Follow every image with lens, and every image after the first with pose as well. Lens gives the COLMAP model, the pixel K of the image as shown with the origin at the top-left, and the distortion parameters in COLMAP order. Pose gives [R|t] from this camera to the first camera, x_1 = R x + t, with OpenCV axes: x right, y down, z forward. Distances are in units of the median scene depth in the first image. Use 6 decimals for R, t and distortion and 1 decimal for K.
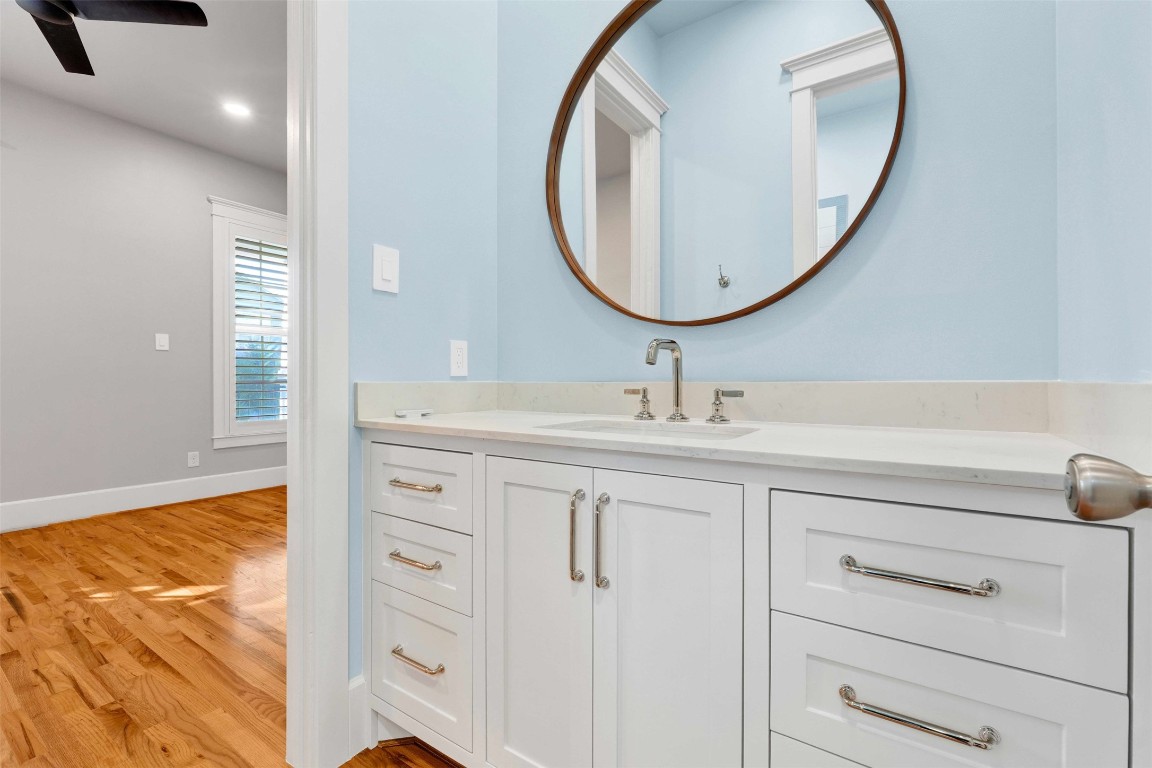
lens RADIAL K [[492.7, 0, 572.0], [0, 492.7, 380.1], [0, 0, 1]] dist [0.003263, 0.000560]
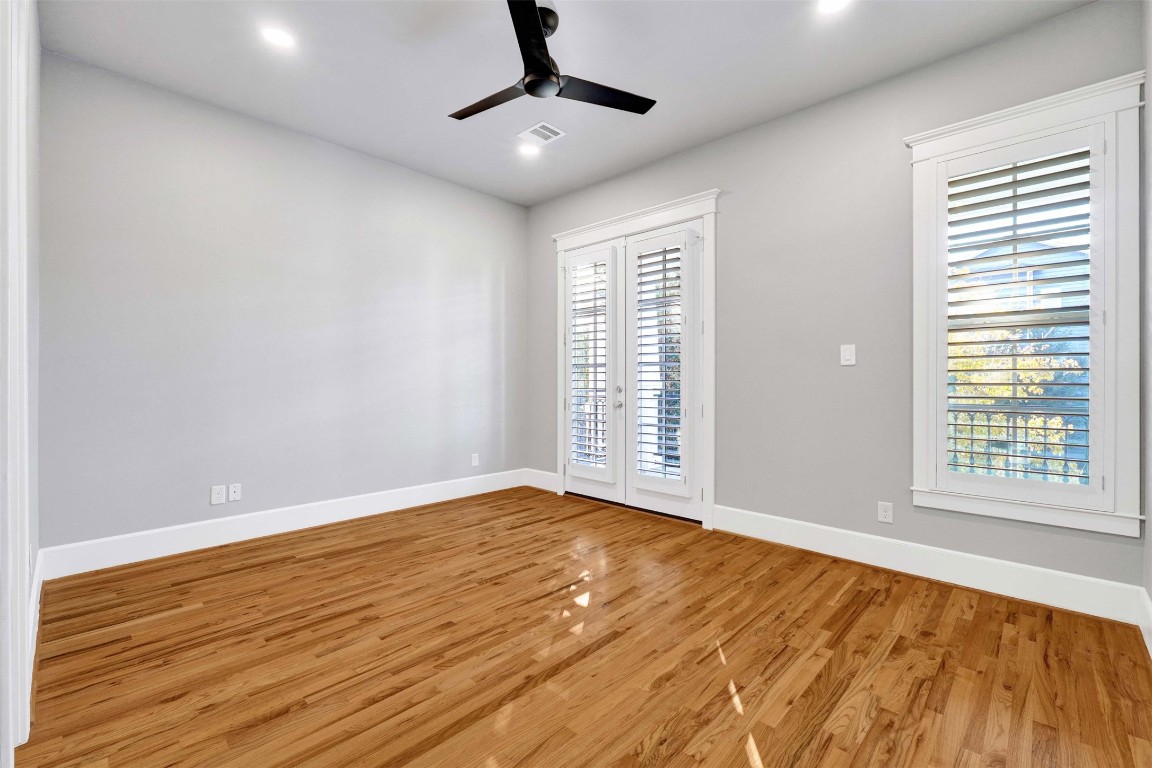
lens RADIAL K [[492.7, 0, 572.0], [0, 492.7, 380.1], [0, 0, 1]] dist [0.003263, 0.000560]
pose [[-0.181166, 0.004000, -0.983444, 0.051344], [0.005033, 0.999982, 0.003140, -0.060645], [0.983440, -0.004381, -0.181183, 1.042047]]
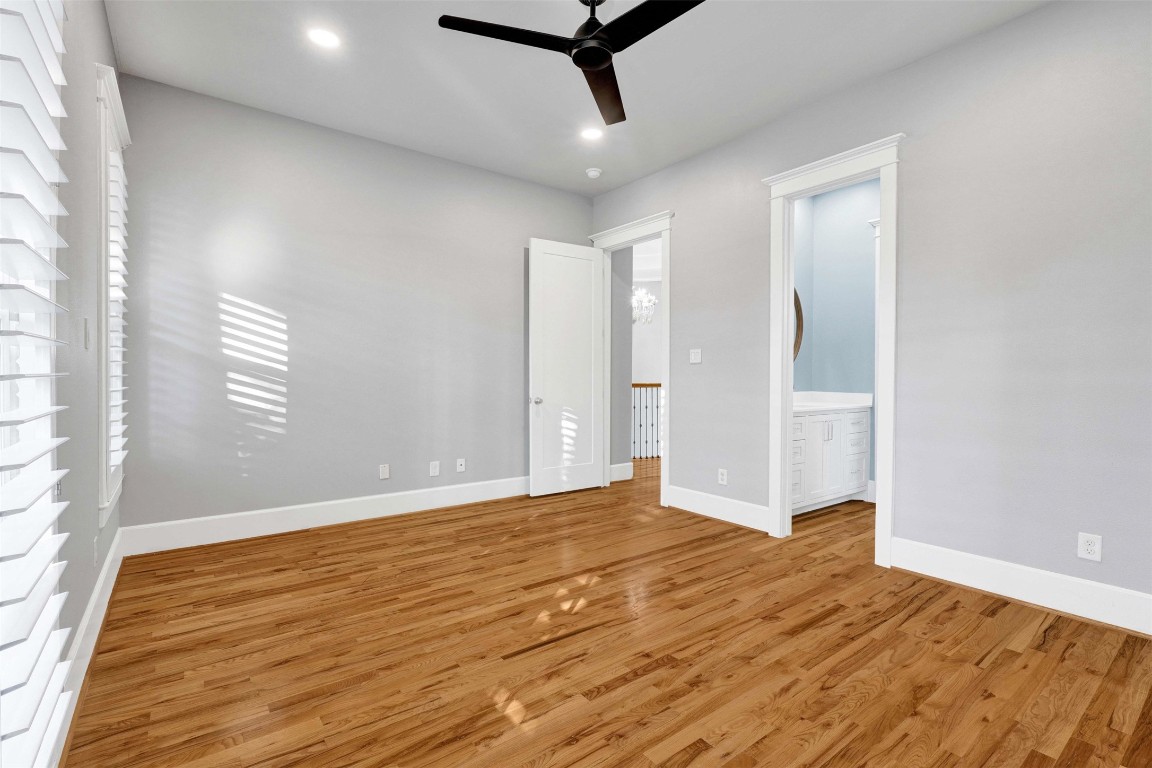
lens RADIAL K [[492.7, 0, 572.0], [0, 492.7, 380.1], [0, 0, 1]] dist [0.003263, 0.000560]
pose [[0.343320, -0.005353, 0.939203, -1.654439], [-0.015648, 0.999812, 0.011419, -0.041022], [-0.939088, -0.018617, 0.343172, 0.558654]]
